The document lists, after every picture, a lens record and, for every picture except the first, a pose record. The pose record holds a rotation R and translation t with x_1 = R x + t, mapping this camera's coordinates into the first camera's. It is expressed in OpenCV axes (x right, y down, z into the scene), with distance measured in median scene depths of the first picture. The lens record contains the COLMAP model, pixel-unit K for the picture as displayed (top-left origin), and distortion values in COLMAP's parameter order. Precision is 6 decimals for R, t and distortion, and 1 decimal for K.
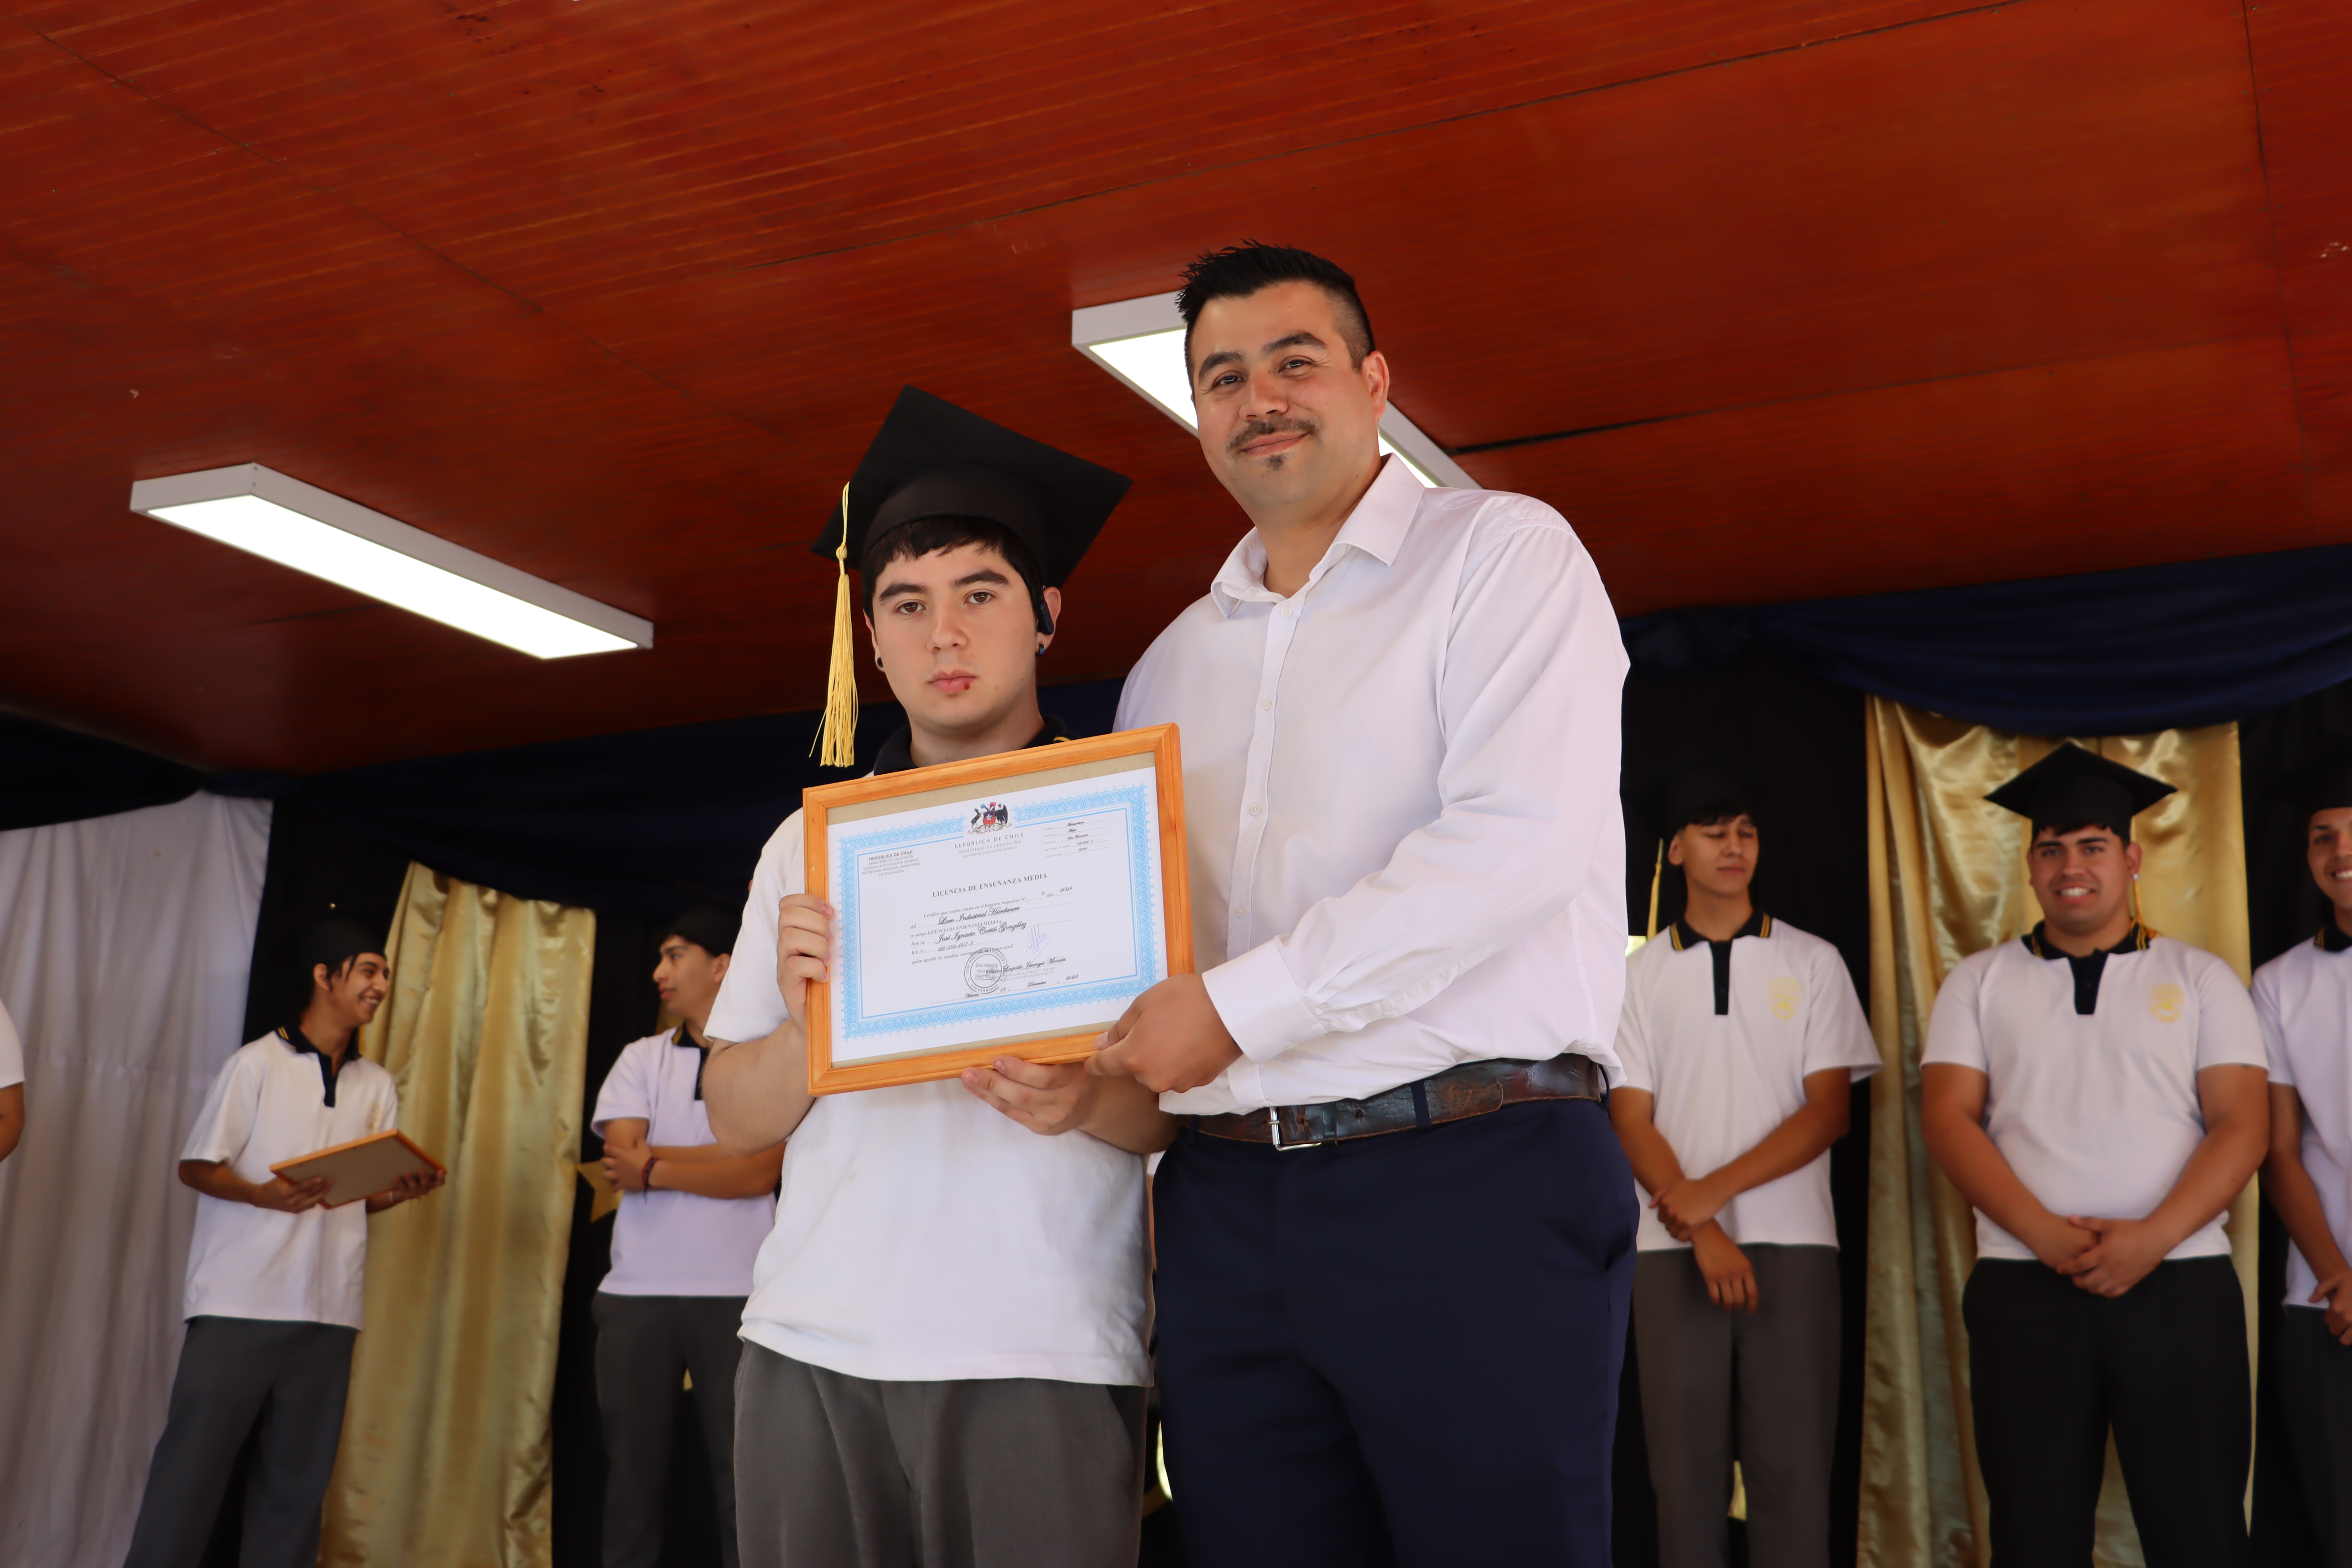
lens RADIAL K [[2577.7, 0, 1182.5], [0, 2577.7, 840.2], [0, 0, 1]] dist [-0.078660, 0.282747]
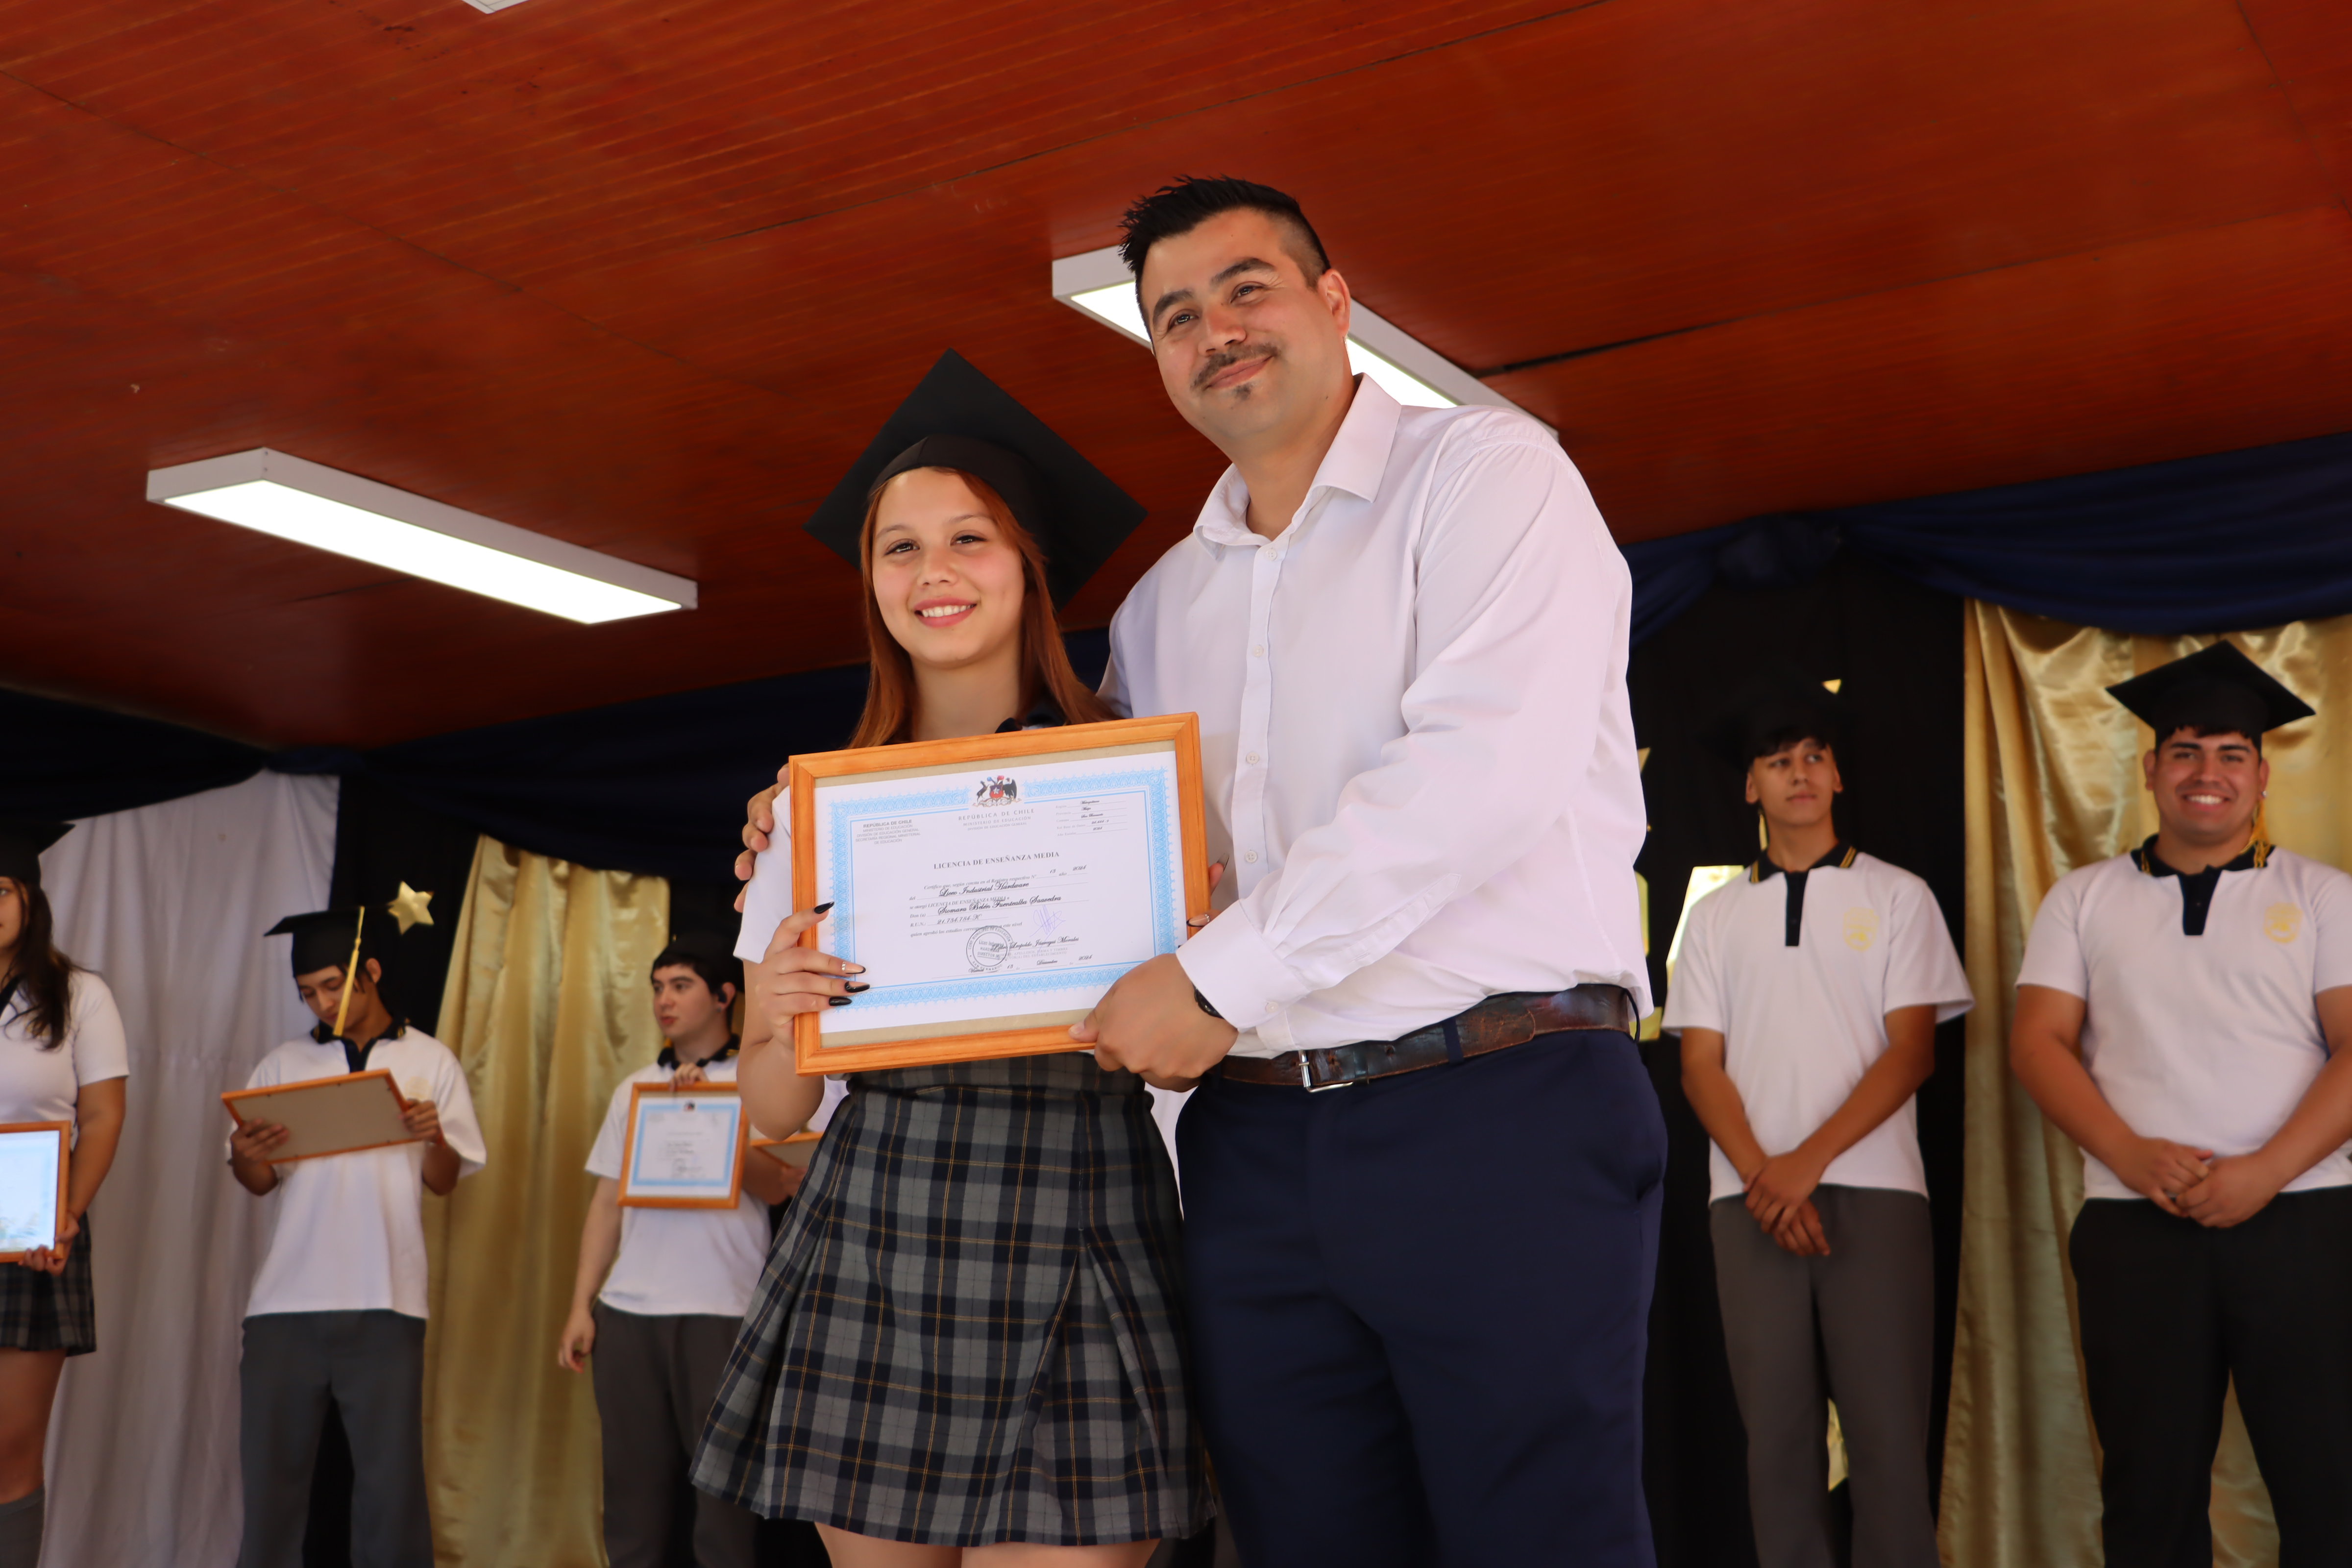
lens RADIAL K [[2912.4, 0, 1175.3], [0, 2912.4, 836.3], [0, 0, 1]] dist [-0.011802, 0.327198]
pose [[0.995257, -0.041232, -0.088105, 0.078630], [0.043683, 0.998705, 0.026074, -0.011960], [0.086916, -0.029799, 0.995770, -0.091367]]
